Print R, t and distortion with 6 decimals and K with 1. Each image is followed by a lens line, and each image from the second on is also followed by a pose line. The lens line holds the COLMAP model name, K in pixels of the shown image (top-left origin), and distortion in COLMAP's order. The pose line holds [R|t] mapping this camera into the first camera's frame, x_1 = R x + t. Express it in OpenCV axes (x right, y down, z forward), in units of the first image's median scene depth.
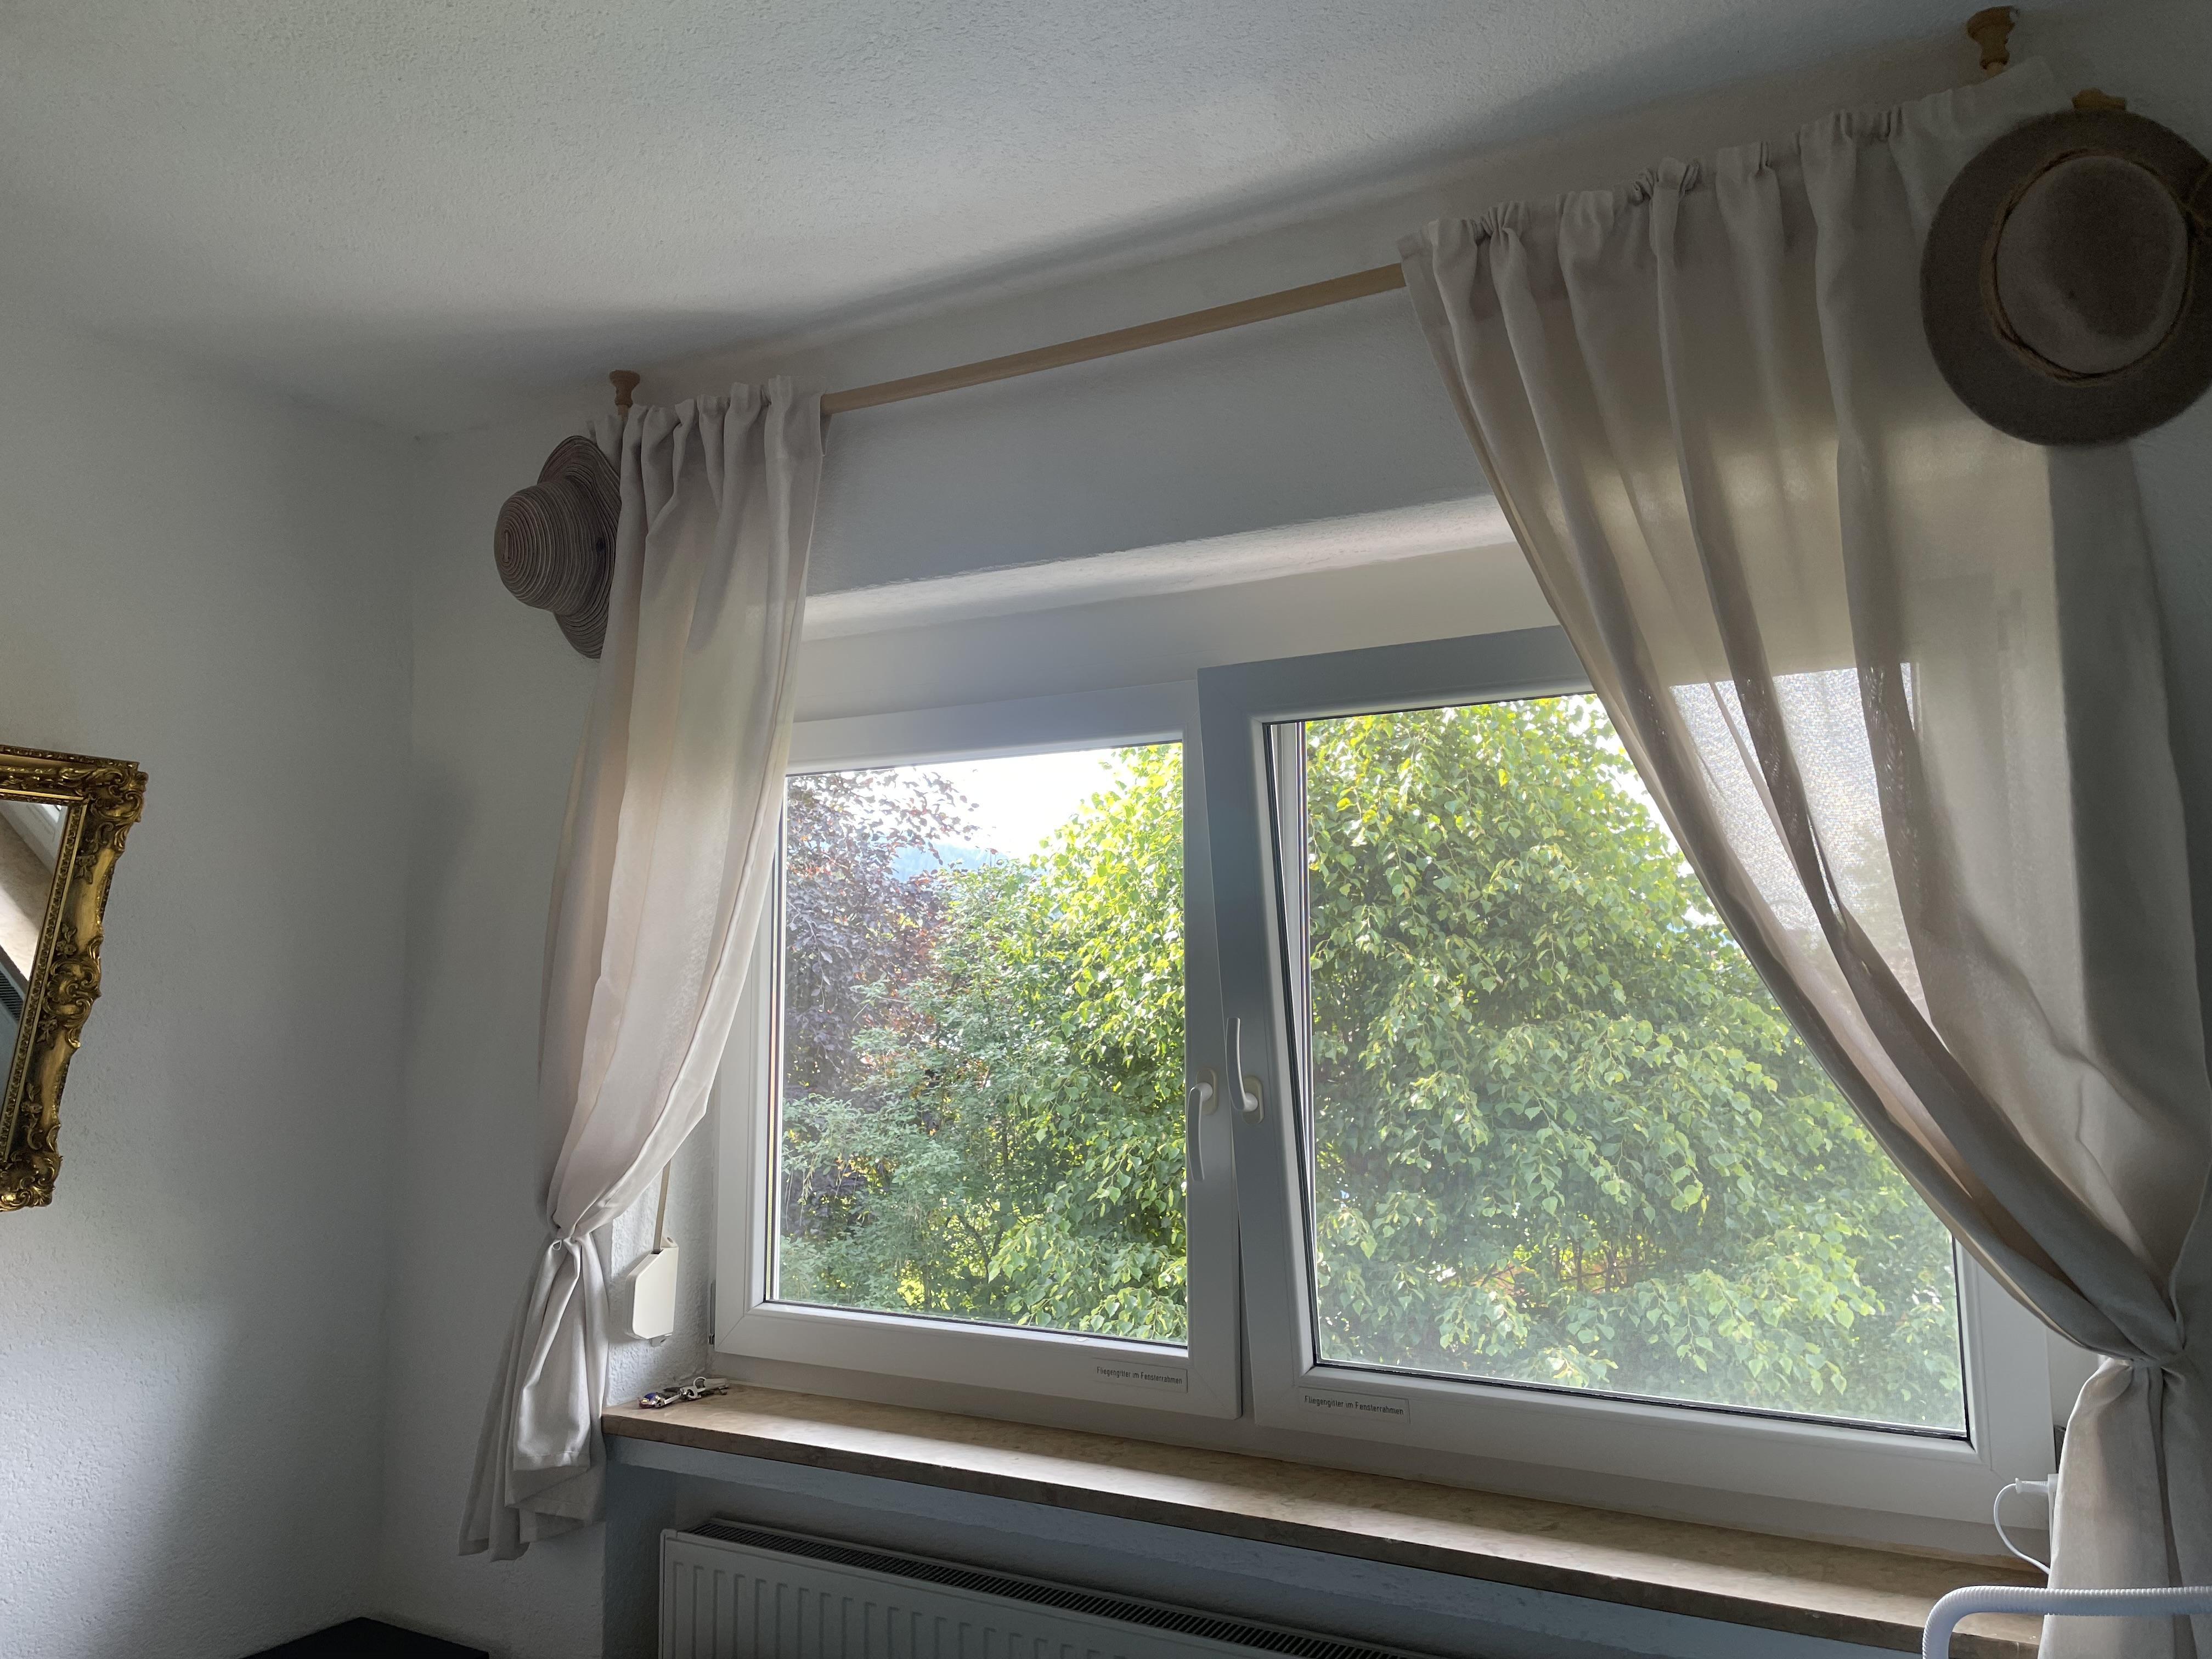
lens RADIAL K [[1722.7, 0, 1151.8], [0, 1722.7, 832.6], [0, 0, 1]] dist [0.049082, -0.082896]
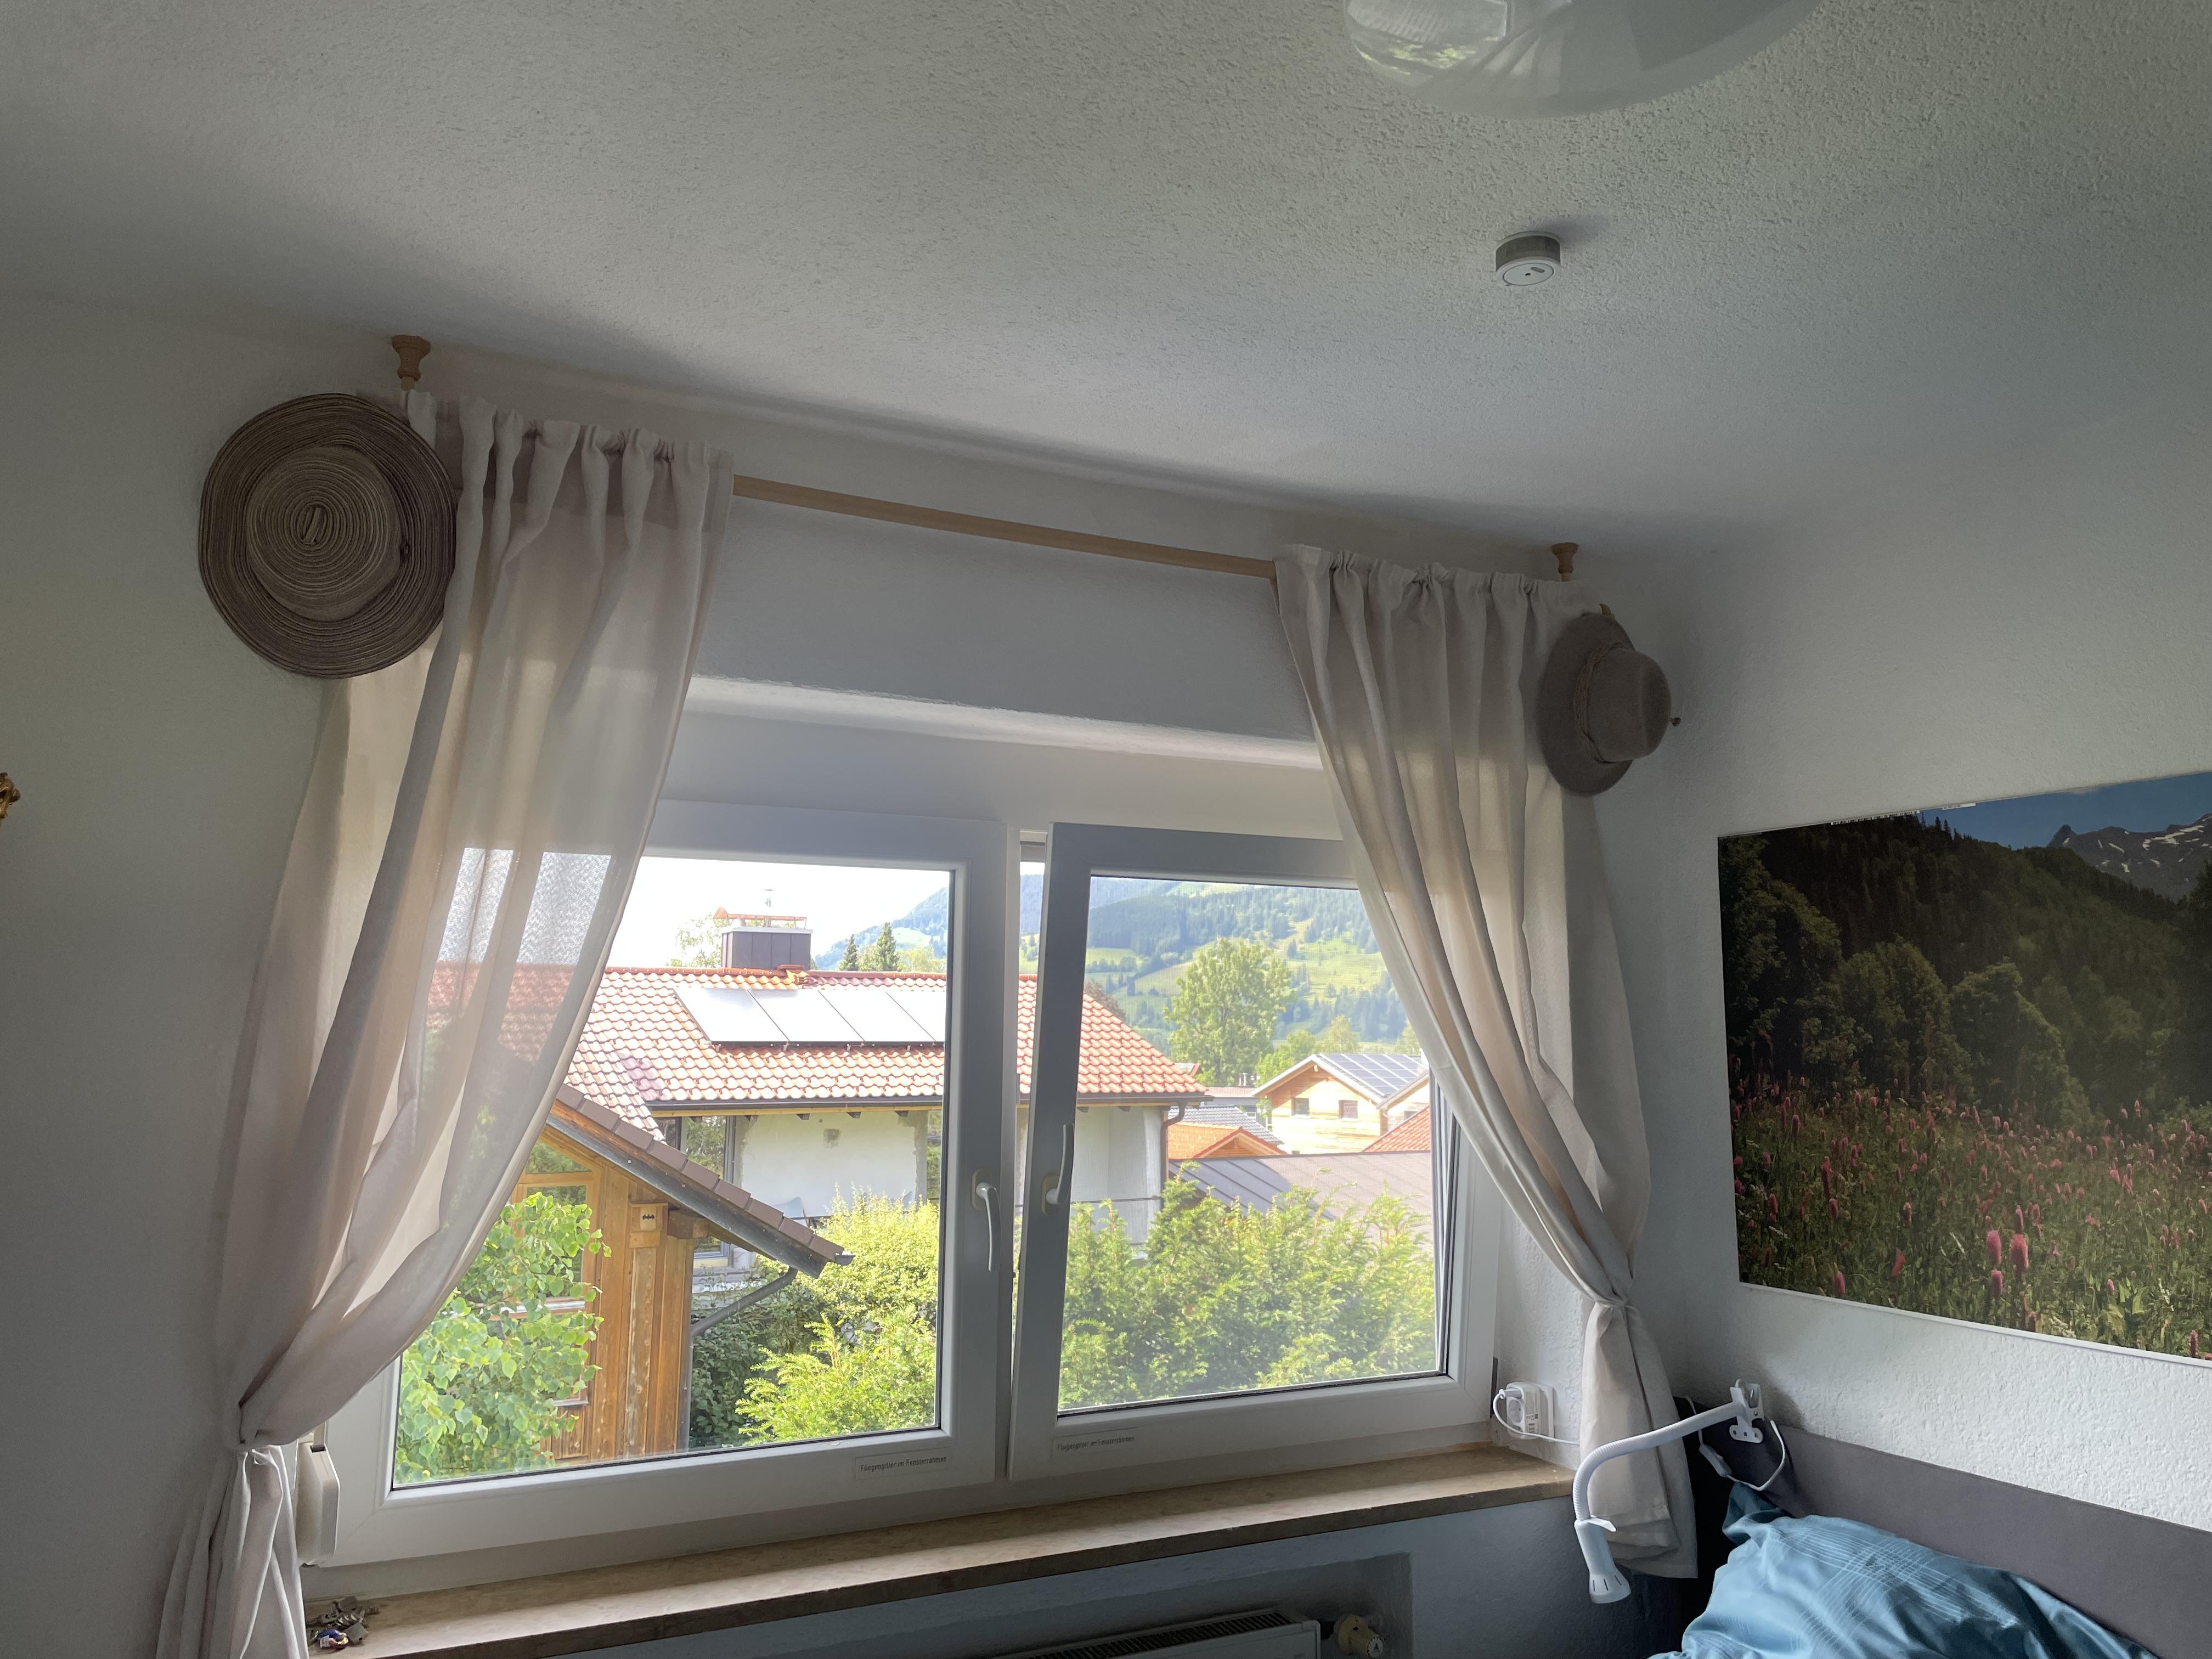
lens RADIAL K [[1676.2, 0, 1106.8], [0, 1676.2, 744.4], [0, 0, 1]] dist [0.010212, 0.002473]
pose [[0.532406, 0.150556, 0.832992, -0.903464], [-0.090554, 0.988539, -0.120792, -0.011969], [-0.841631, -0.011120, 0.539938, 0.348900]]
